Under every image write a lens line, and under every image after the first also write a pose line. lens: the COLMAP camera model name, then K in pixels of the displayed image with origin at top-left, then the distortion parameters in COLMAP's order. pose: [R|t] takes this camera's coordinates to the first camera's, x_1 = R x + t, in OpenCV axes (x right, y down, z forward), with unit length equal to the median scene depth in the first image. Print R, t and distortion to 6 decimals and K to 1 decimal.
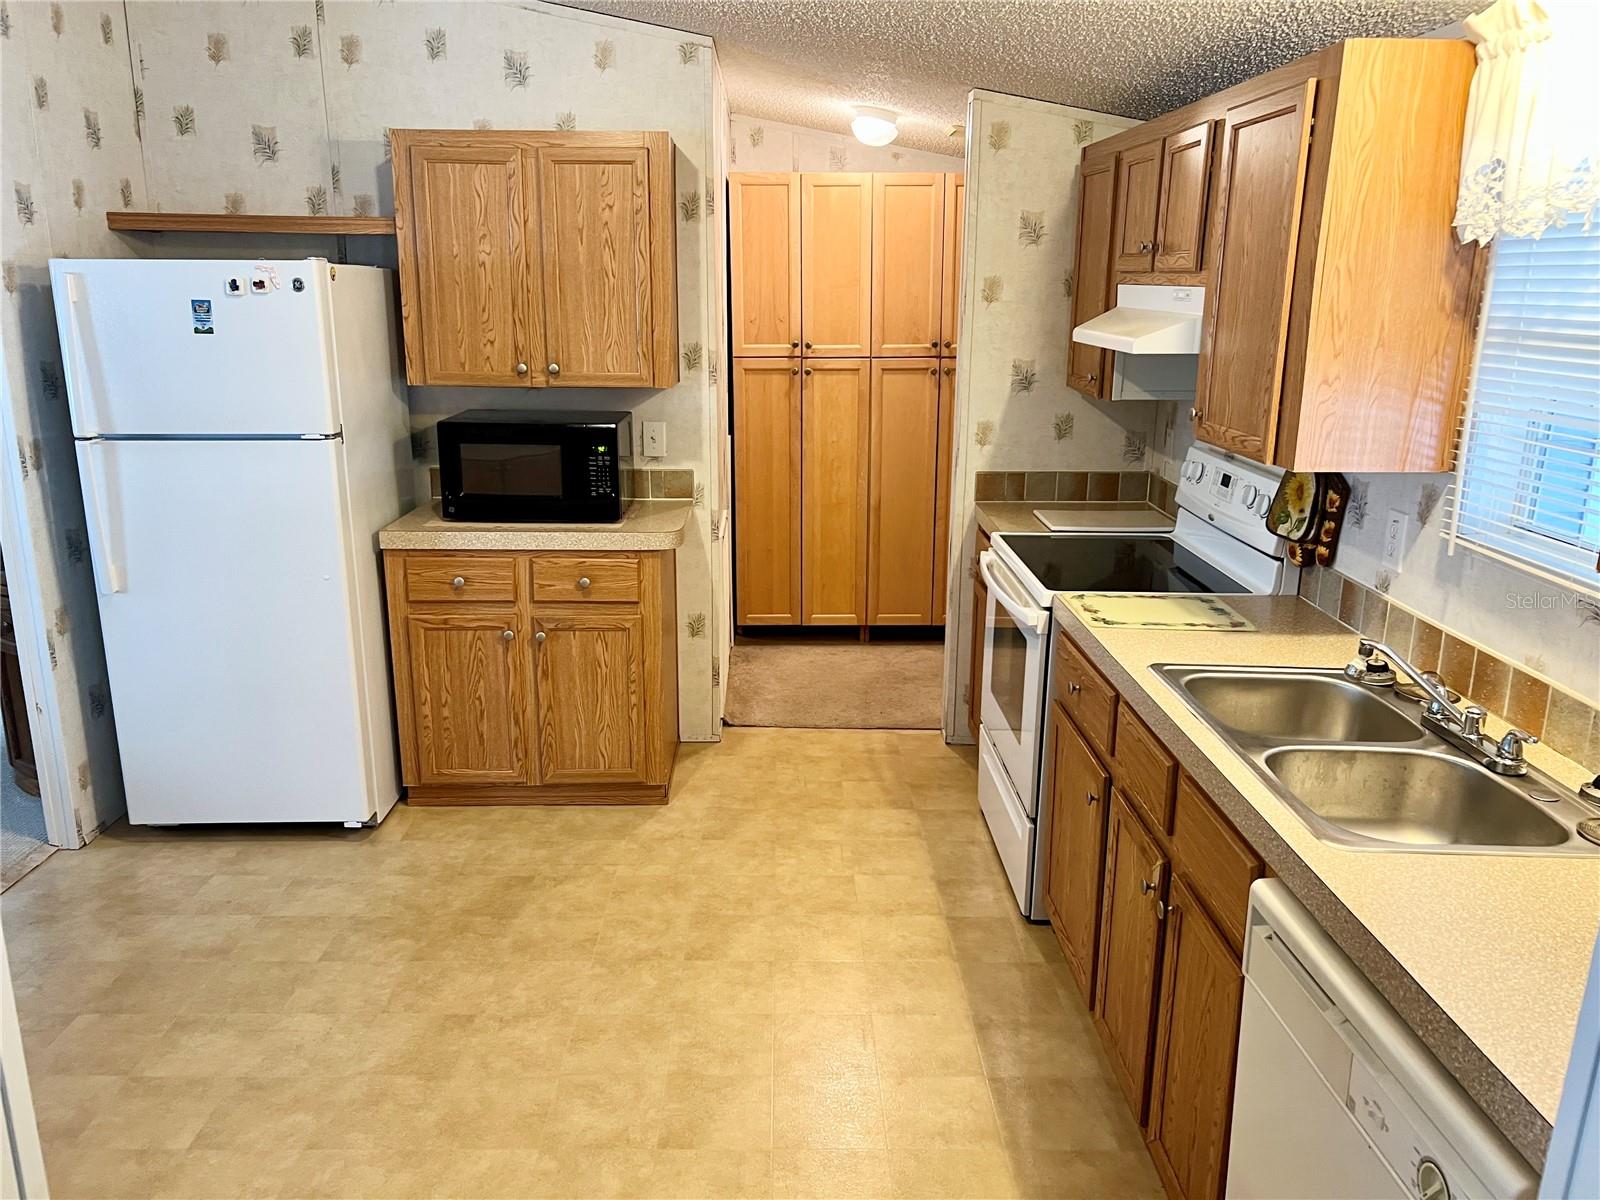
lens RADIAL K [[1202.9, 0, 792.5], [0, 1202.9, 619.1], [0, 0, 1]] dist [0.061302, -0.111316]
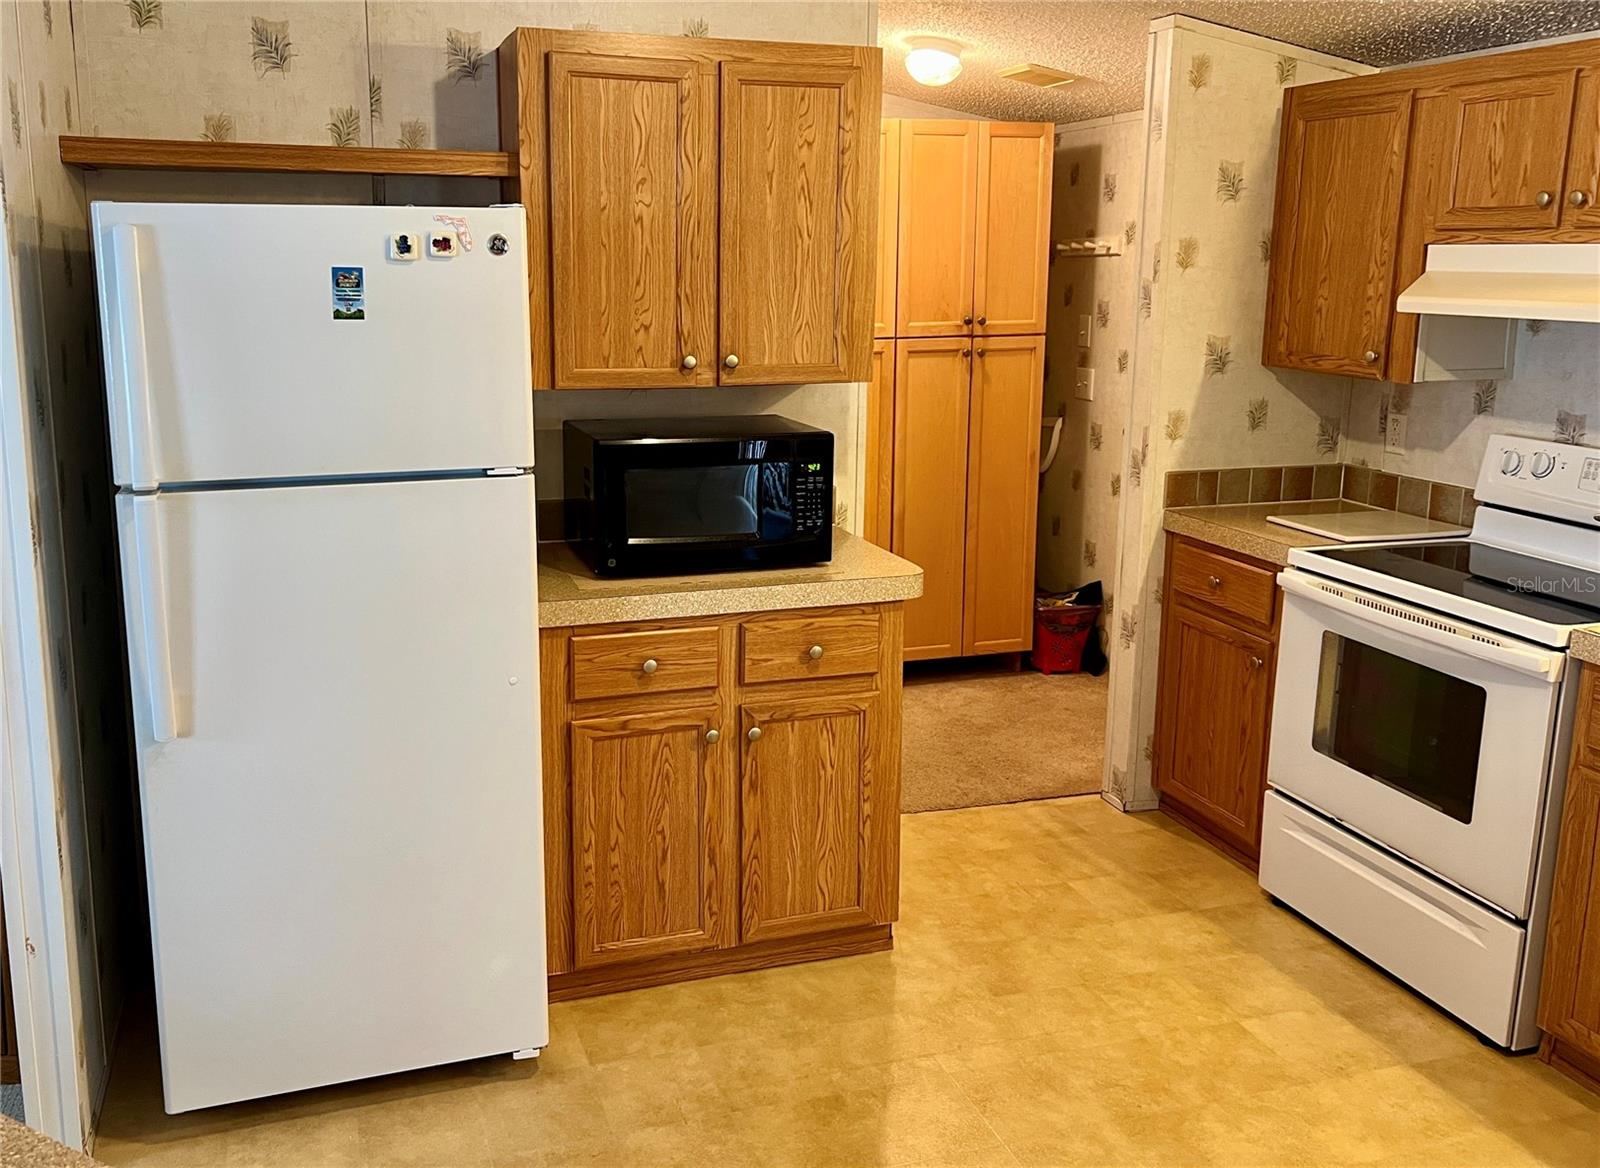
lens RADIAL K [[1332.6, 0, 710.9], [0, 1332.6, 512.2], [0, 0, 1]] dist [0.048064, -0.064049]
pose [[0.961201, -0.052754, 0.270758, -0.428279], [0.075289, 0.994448, -0.073522, -0.057878], [-0.265376, 0.091055, 0.959836, 0.239909]]
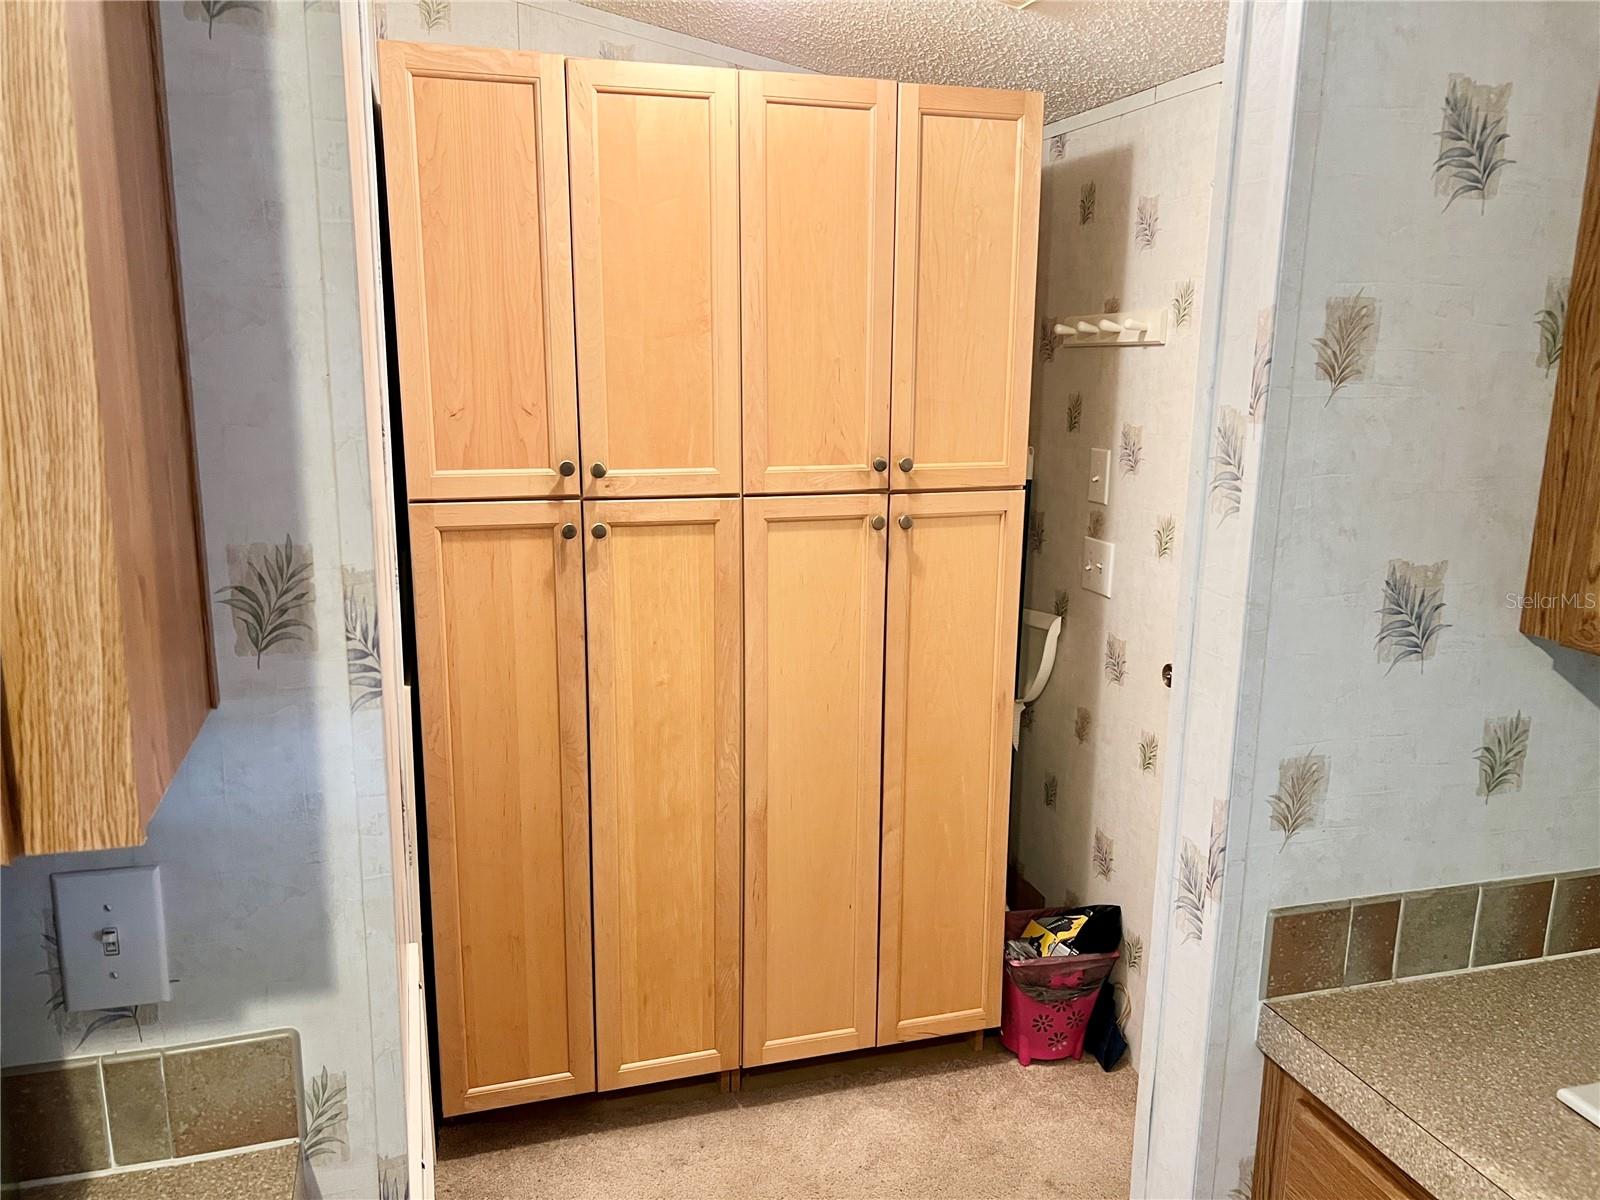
lens RADIAL K [[1205.2, 0, 797.0], [0, 1205.2, 608.1], [0, 0, 1]] dist [0.065779, -0.073819]
pose [[0.960386, -0.048723, 0.274381, -0.052810], [0.063927, 0.996859, -0.046743, -0.214187], [-0.271242, 0.062431, 0.960484, 0.800147]]
